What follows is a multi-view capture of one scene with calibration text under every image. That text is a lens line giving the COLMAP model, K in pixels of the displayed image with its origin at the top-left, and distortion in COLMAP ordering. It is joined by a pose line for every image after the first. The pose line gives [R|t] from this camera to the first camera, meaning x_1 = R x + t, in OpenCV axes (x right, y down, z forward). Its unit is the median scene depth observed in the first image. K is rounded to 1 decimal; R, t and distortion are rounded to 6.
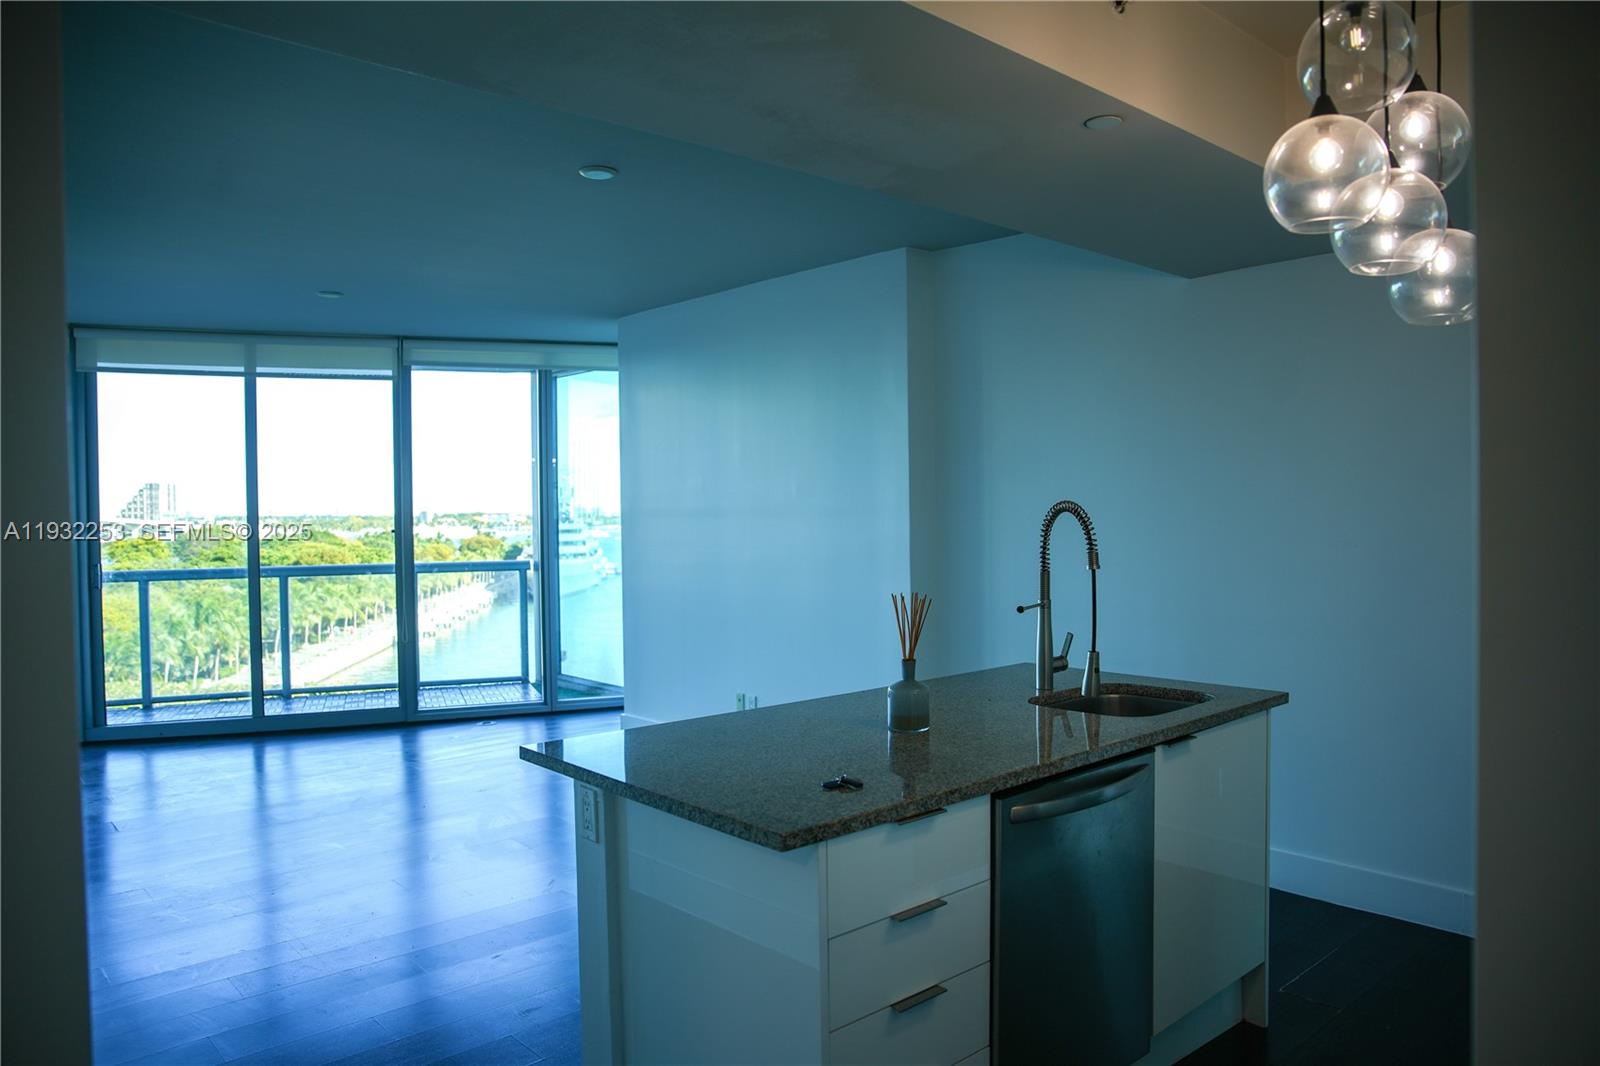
lens RADIAL K [[1130.0, 0, 800.0], [0, 1130.0, 533.0], [0, 0, 1]] dist [-0.105793, 0.108163]
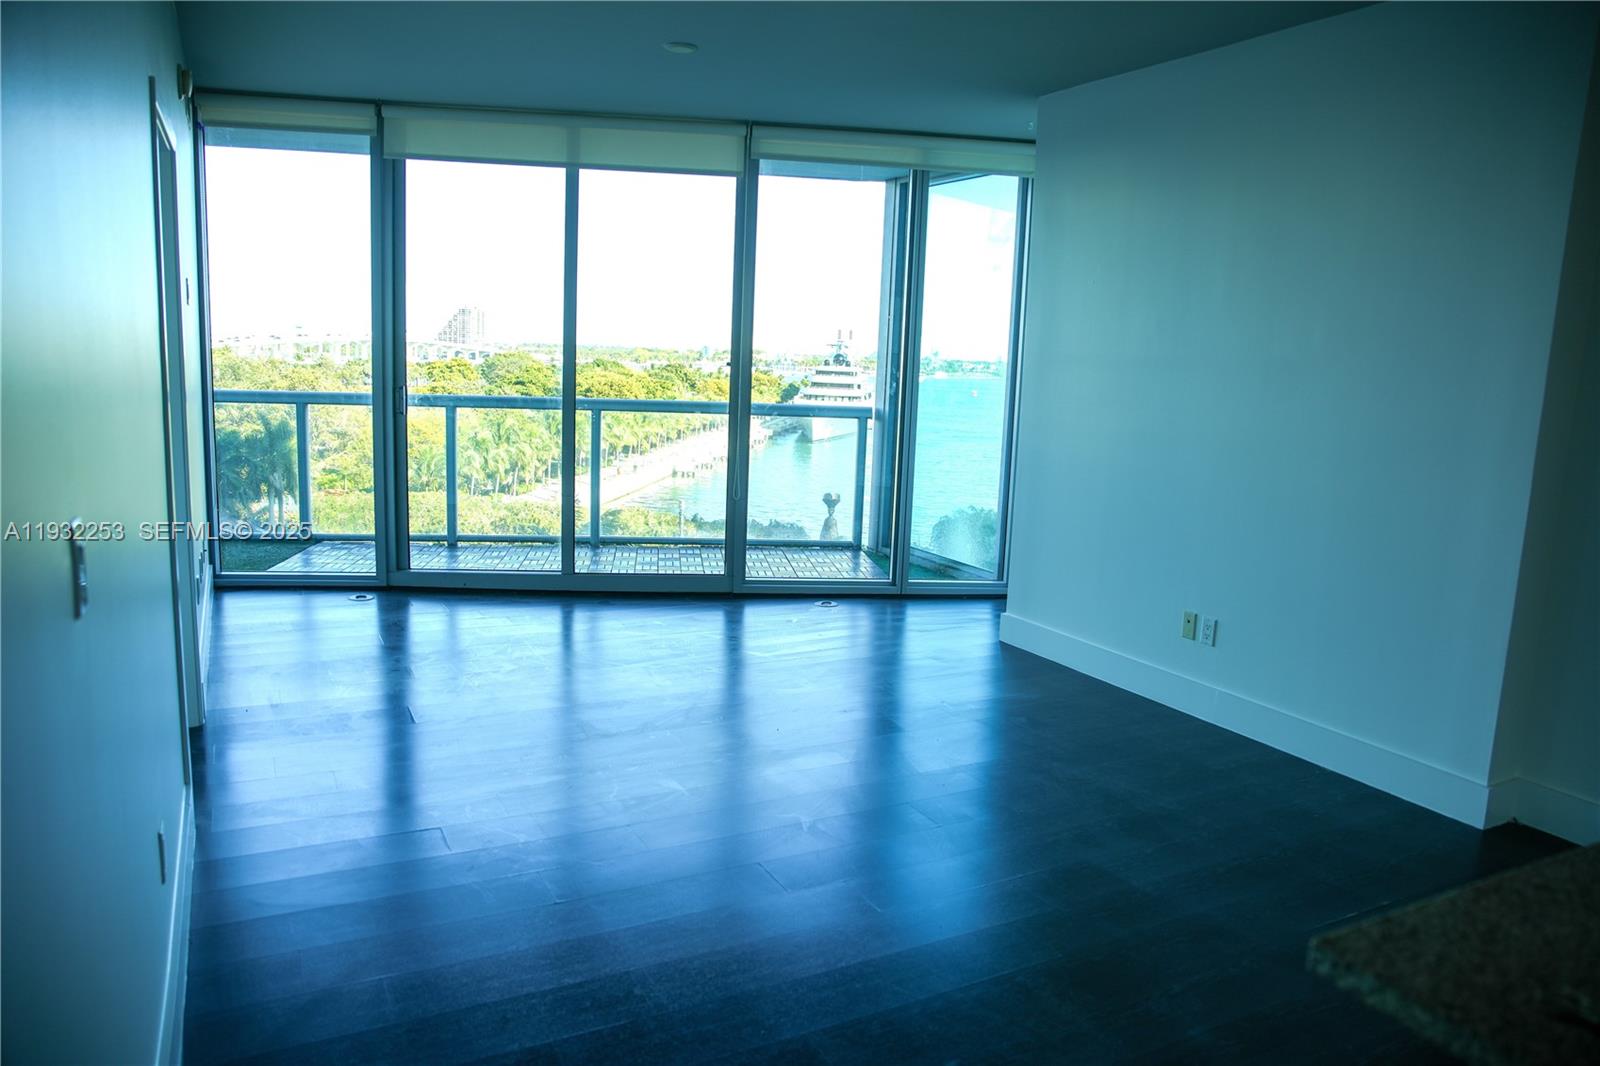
lens RADIAL K [[1128.5, 0, 800.0], [0, 1128.5, 533.0], [0, 0, 1]] dist [-0.122312, 0.085957]
pose [[0.969701, 0.087162, -0.228217, -0.049213], [-0.055761, 0.988495, 0.140603, 0.000945], [0.237846, -0.123617, 0.963404, 0.085942]]
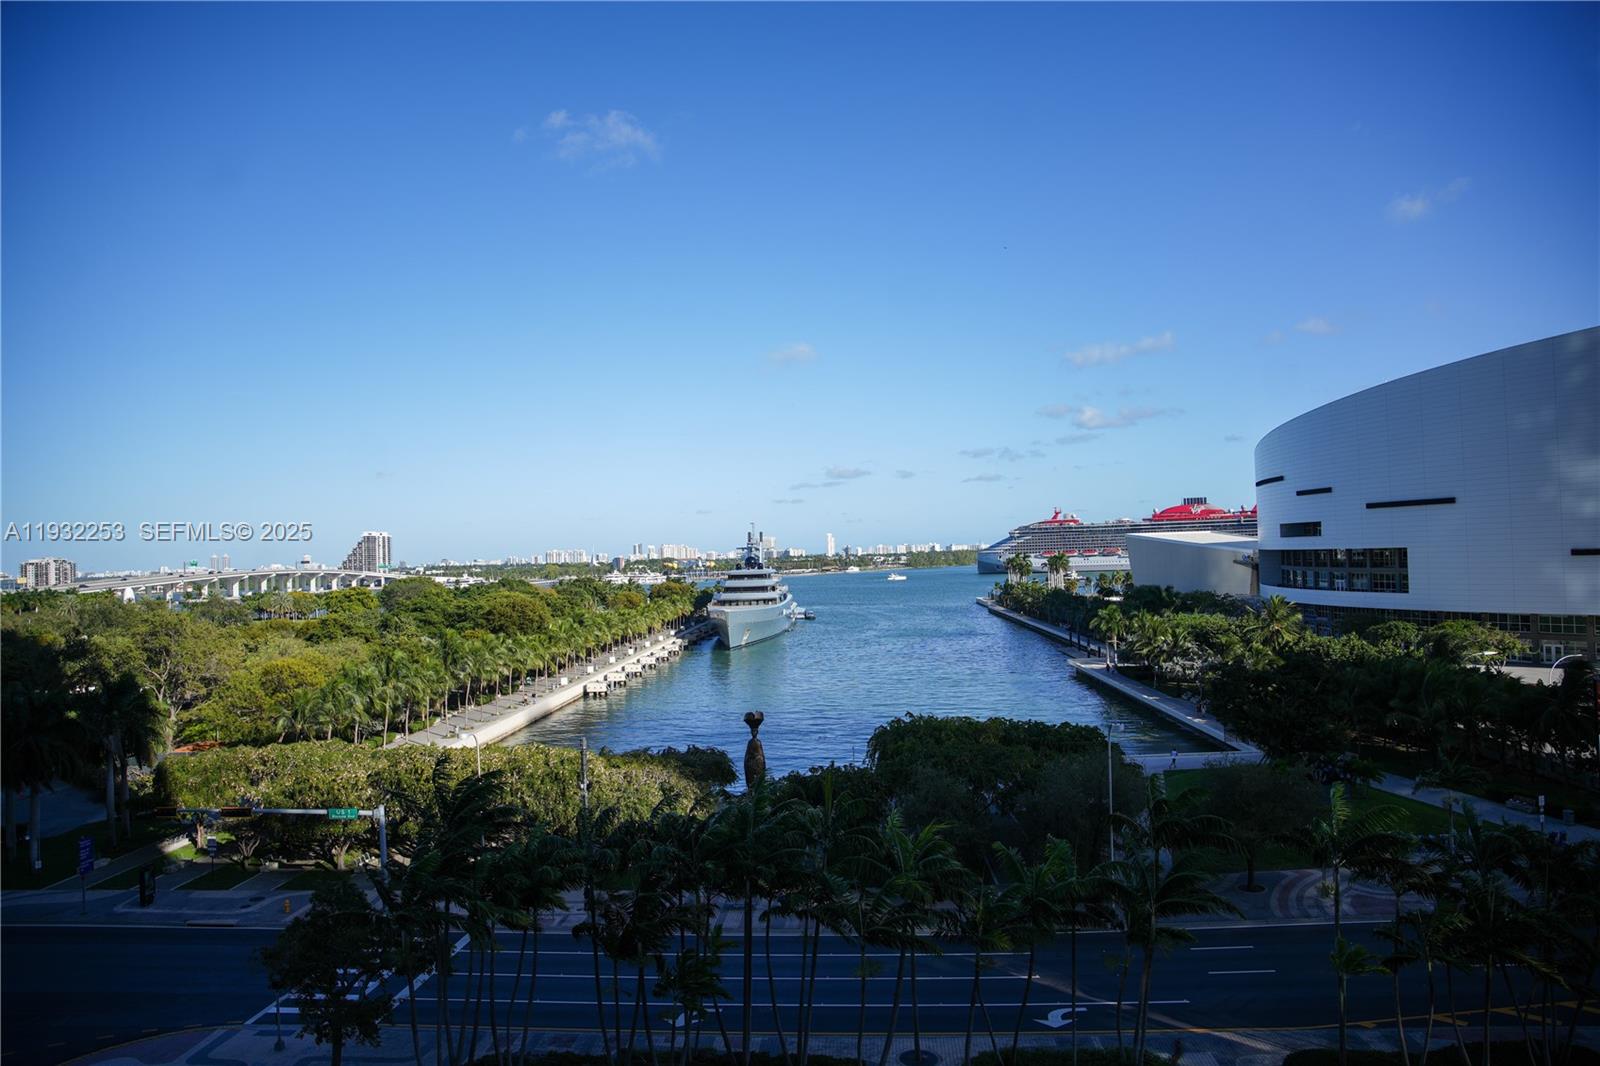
lens RADIAL K [[1128.5, 0, 800.0], [0, 1128.5, 533.0], [0, 0, 1]] dist [-0.122312, 0.085957]
pose [[0.986508, -0.022664, -0.162136, -0.144932], [0.016658, 0.999127, -0.038305, -0.017192], [0.162862, 0.035087, 0.986025, 0.545641]]
